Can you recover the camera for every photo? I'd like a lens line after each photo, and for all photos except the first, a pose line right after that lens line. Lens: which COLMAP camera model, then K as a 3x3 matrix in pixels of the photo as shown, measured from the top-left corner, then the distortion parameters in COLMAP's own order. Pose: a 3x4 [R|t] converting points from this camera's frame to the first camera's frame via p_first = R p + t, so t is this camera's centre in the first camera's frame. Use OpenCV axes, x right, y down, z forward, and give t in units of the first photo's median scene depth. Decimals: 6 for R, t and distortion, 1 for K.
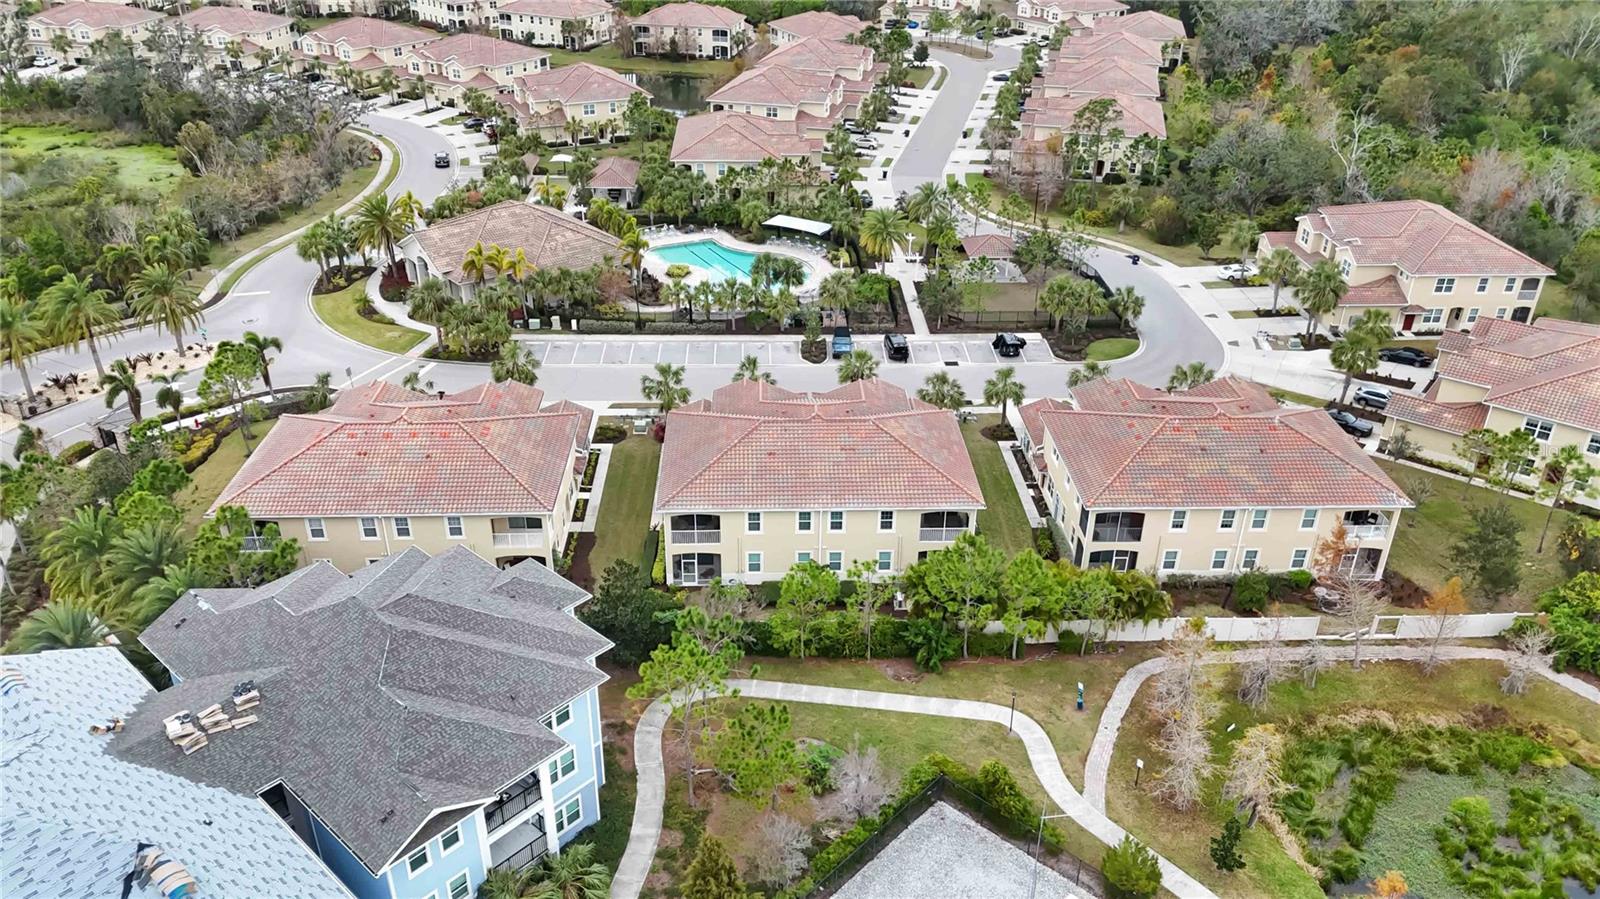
lens RADIAL K [[1164.7, 0, 797.4], [0, 1164.7, 458.6], [0, 0, 1]] dist [0.075642, -0.088573]
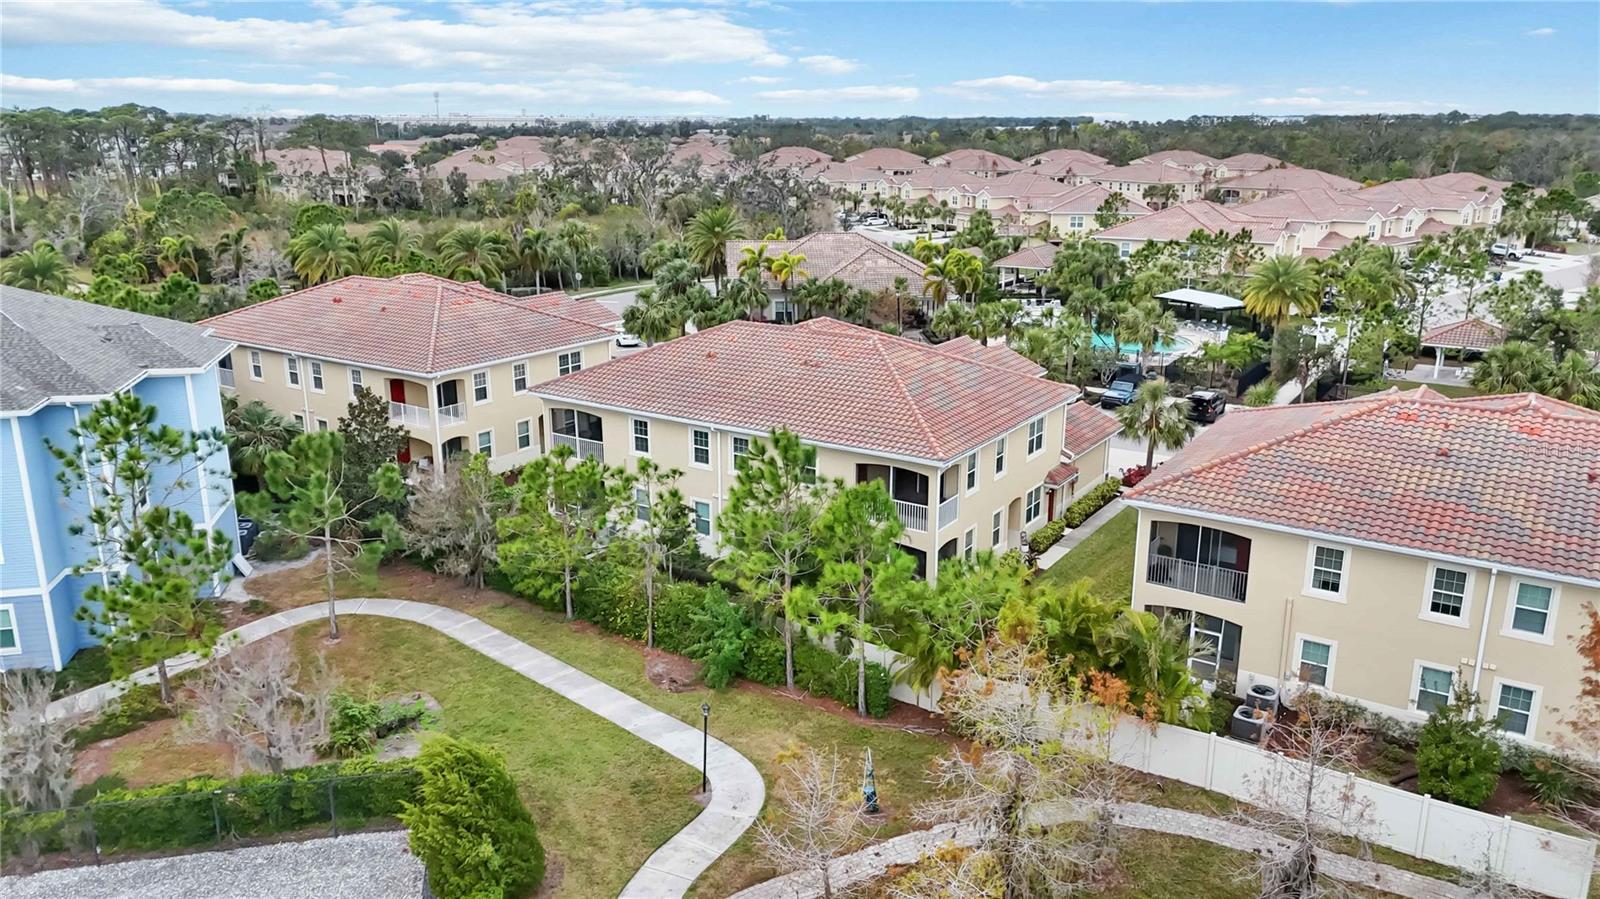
lens RADIAL K [[1185.8, 0, 796.9], [0, 1185.8, 446.5], [0, 0, 1]] dist [0.043140, -0.000433]
pose [[0.815840, 0.148634, -0.558850, 0.280383], [-0.277651, 0.948406, -0.153089, 0.093973], [0.507263, 0.280062, 0.815015, 0.331188]]
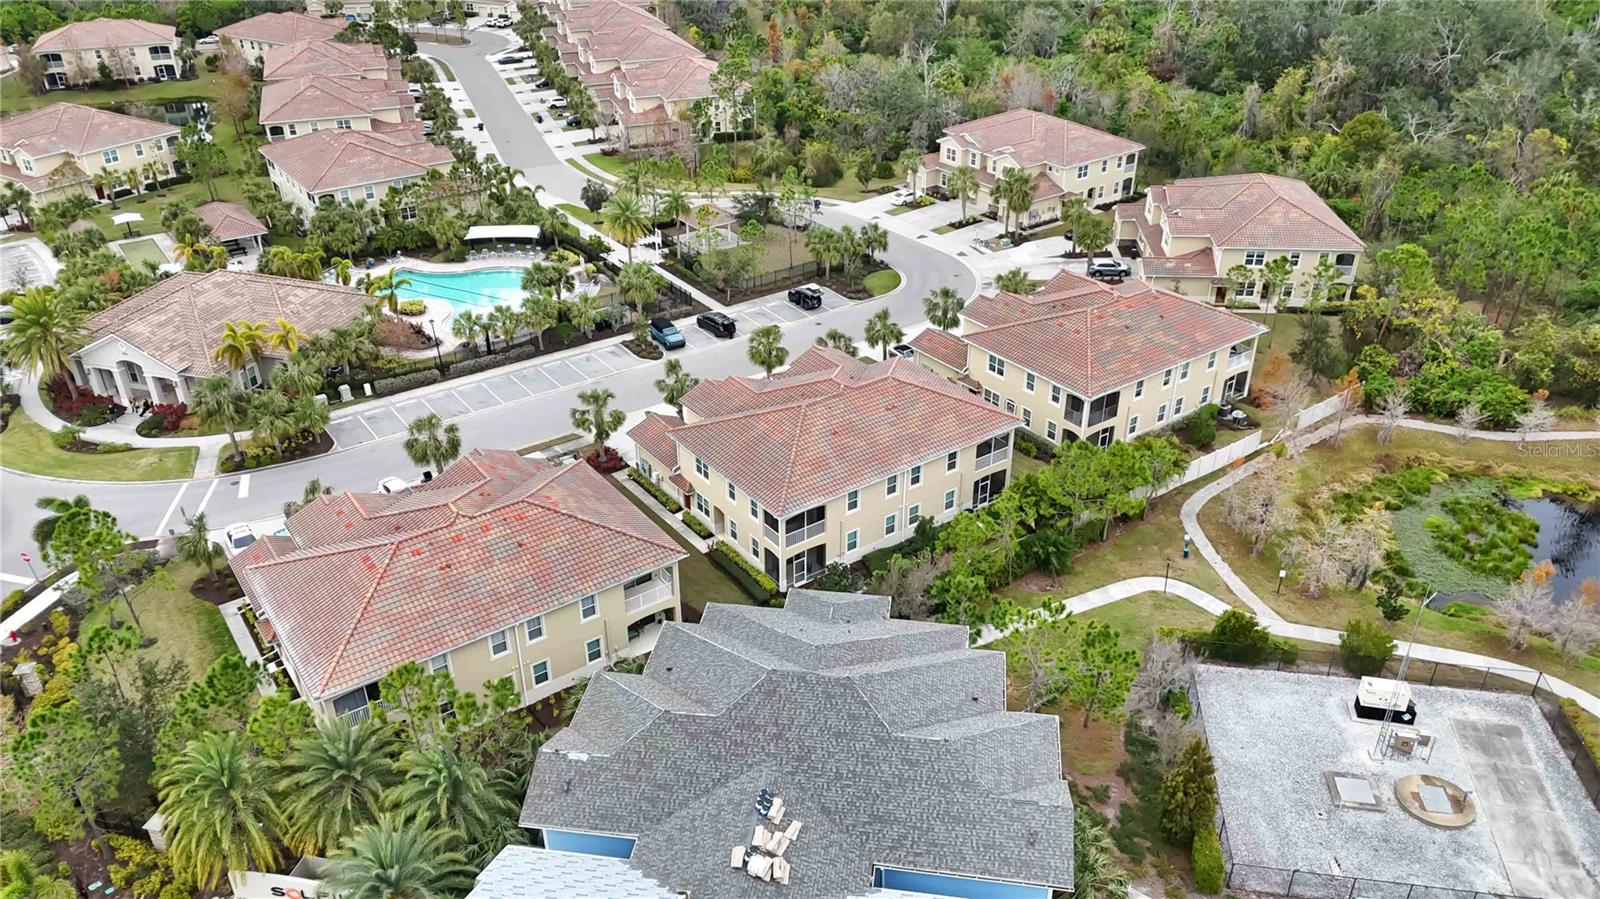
lens RADIAL K [[1172.4, 0, 800.0], [0, 1172.4, 449.5], [0, 0, 1]] dist [0.060355, -0.055395]
pose [[0.832640, -0.285979, 0.474264, -0.363560], [0.281297, 0.956056, 0.082639, -0.056332], [-0.477056, 0.064600, 0.876496, 0.090113]]
